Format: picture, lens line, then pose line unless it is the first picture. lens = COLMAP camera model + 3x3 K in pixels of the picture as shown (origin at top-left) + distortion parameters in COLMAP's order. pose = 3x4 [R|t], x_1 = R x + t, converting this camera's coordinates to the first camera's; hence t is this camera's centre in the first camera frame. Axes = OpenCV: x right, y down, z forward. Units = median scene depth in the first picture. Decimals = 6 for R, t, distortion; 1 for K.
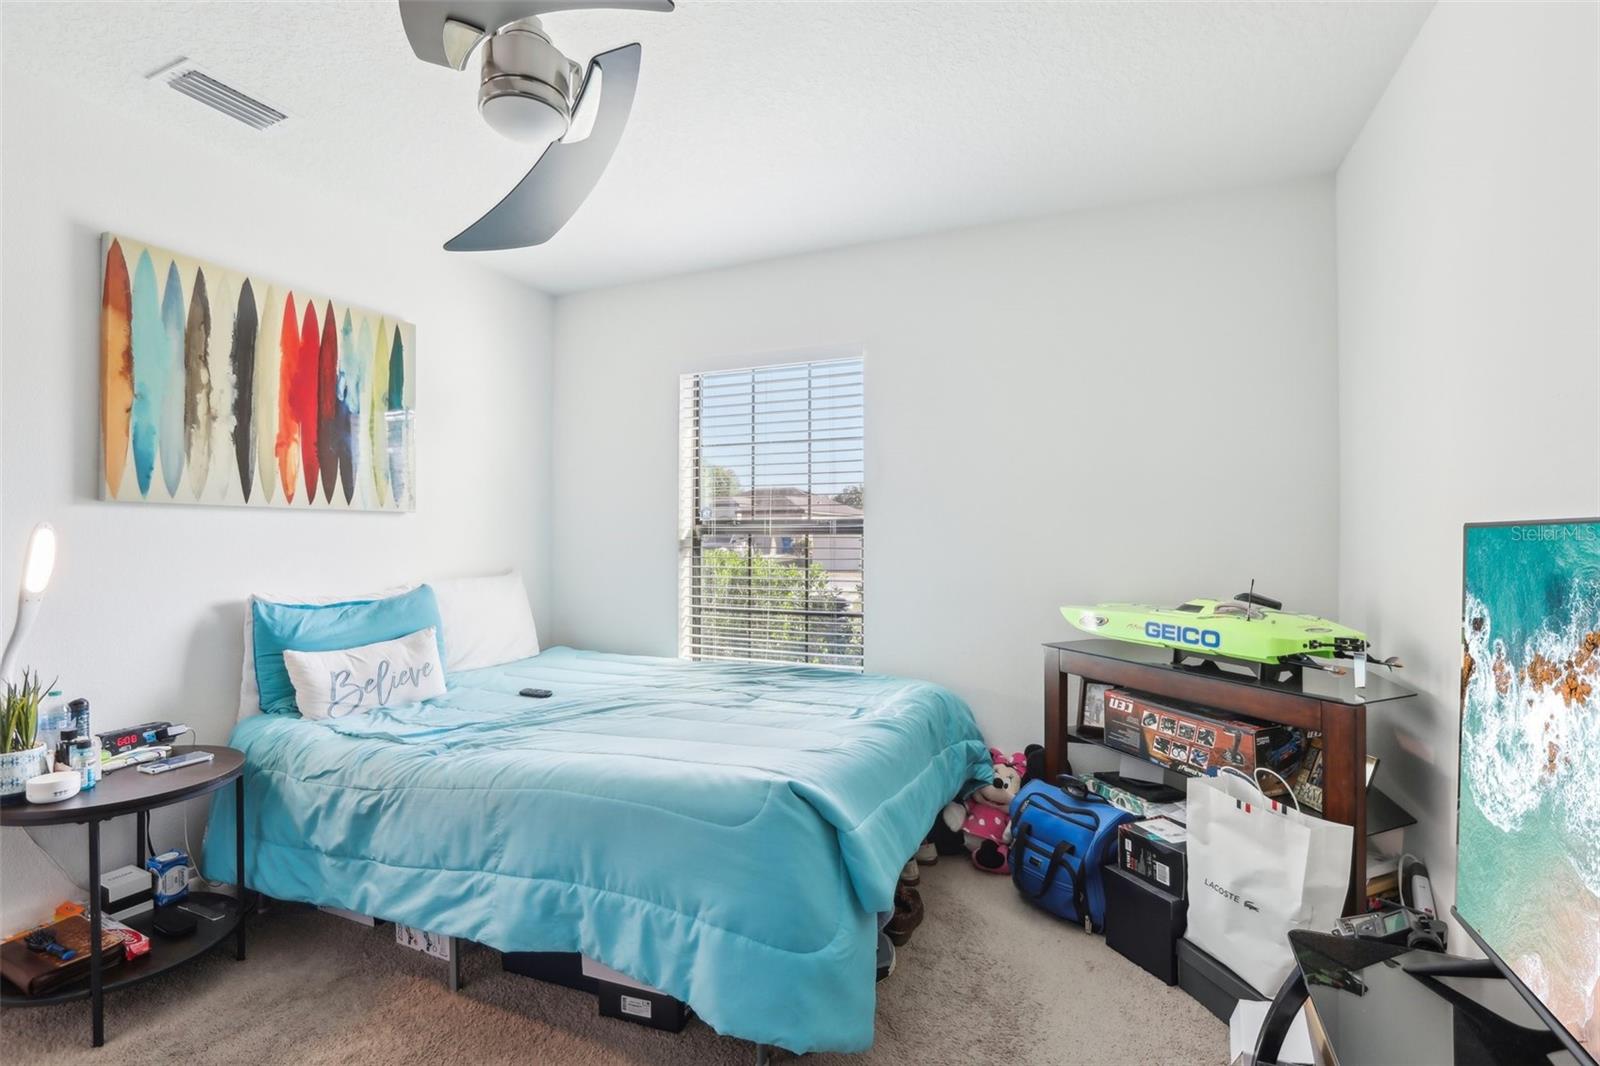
lens RADIAL K [[748.3, 0, 800.0], [0, 748.3, 533.0], [0, 0, 1]] dist [-0.064174, 0.031805]
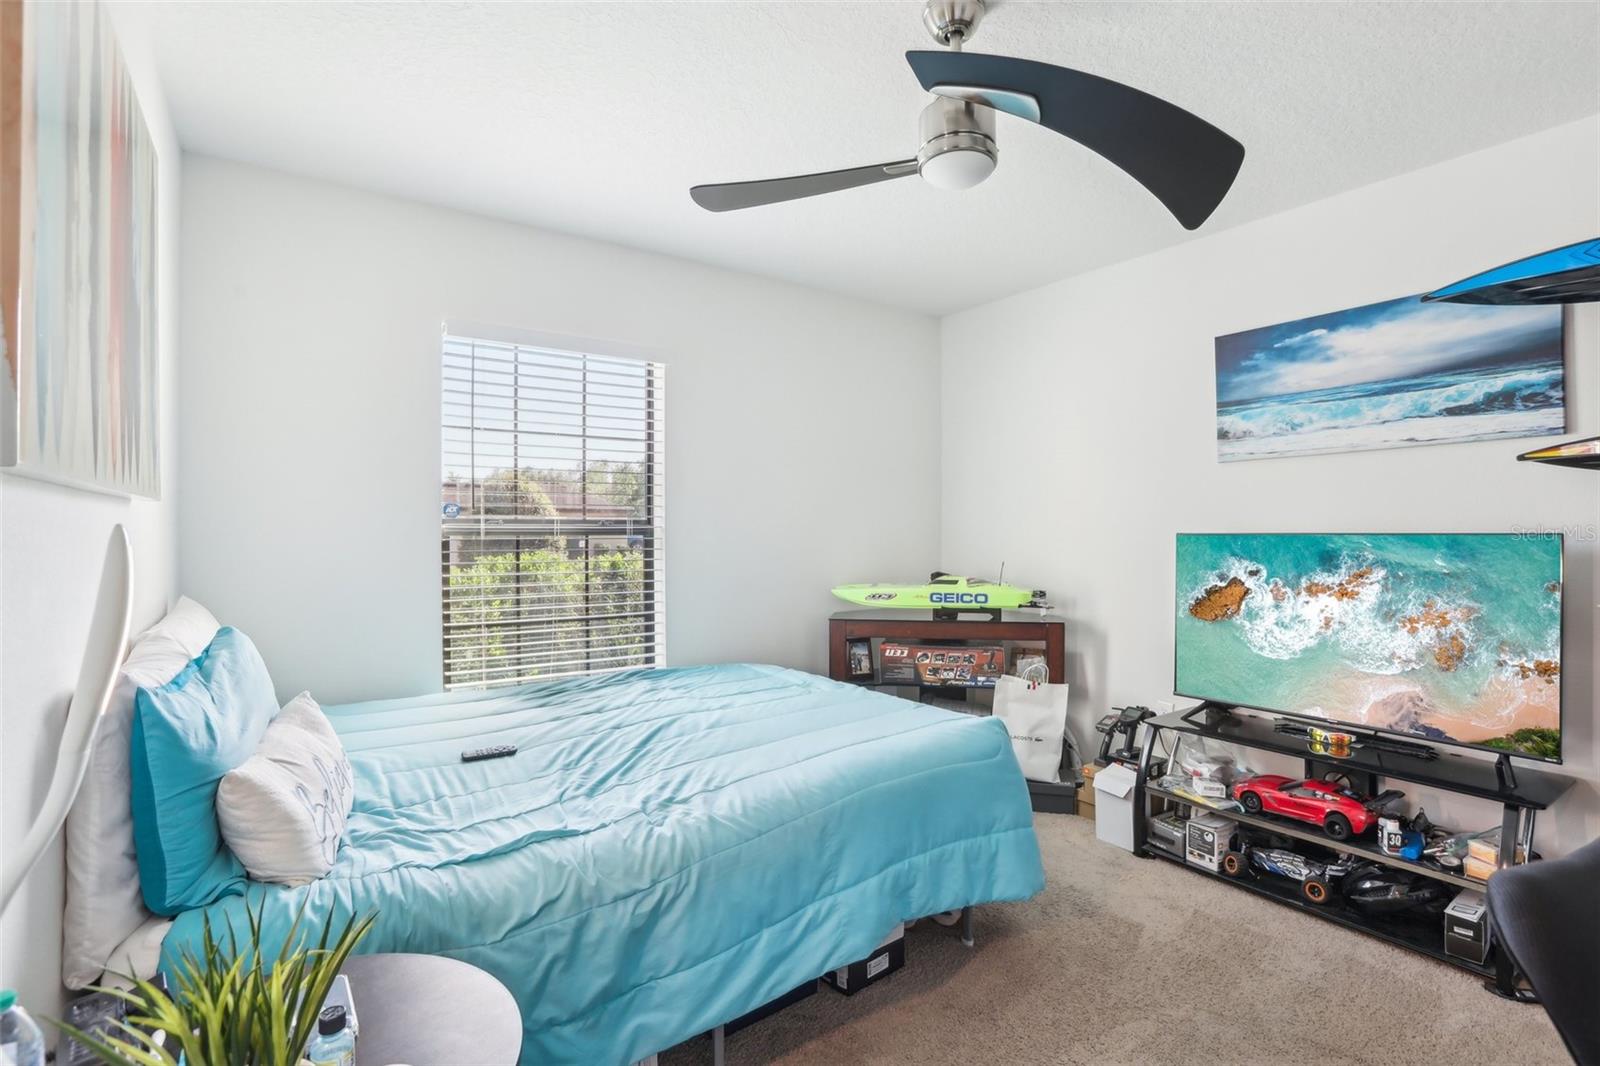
lens RADIAL K [[748.3, 0, 800.0], [0, 748.3, 533.0], [0, 0, 1]] dist [-0.064174, 0.031805]
pose [[0.524531, -0.003439, 0.851384, -1.109888], [-0.004393, 0.999968, 0.006746, -0.015240], [-0.851380, -0.007279, 0.524499, 0.467244]]
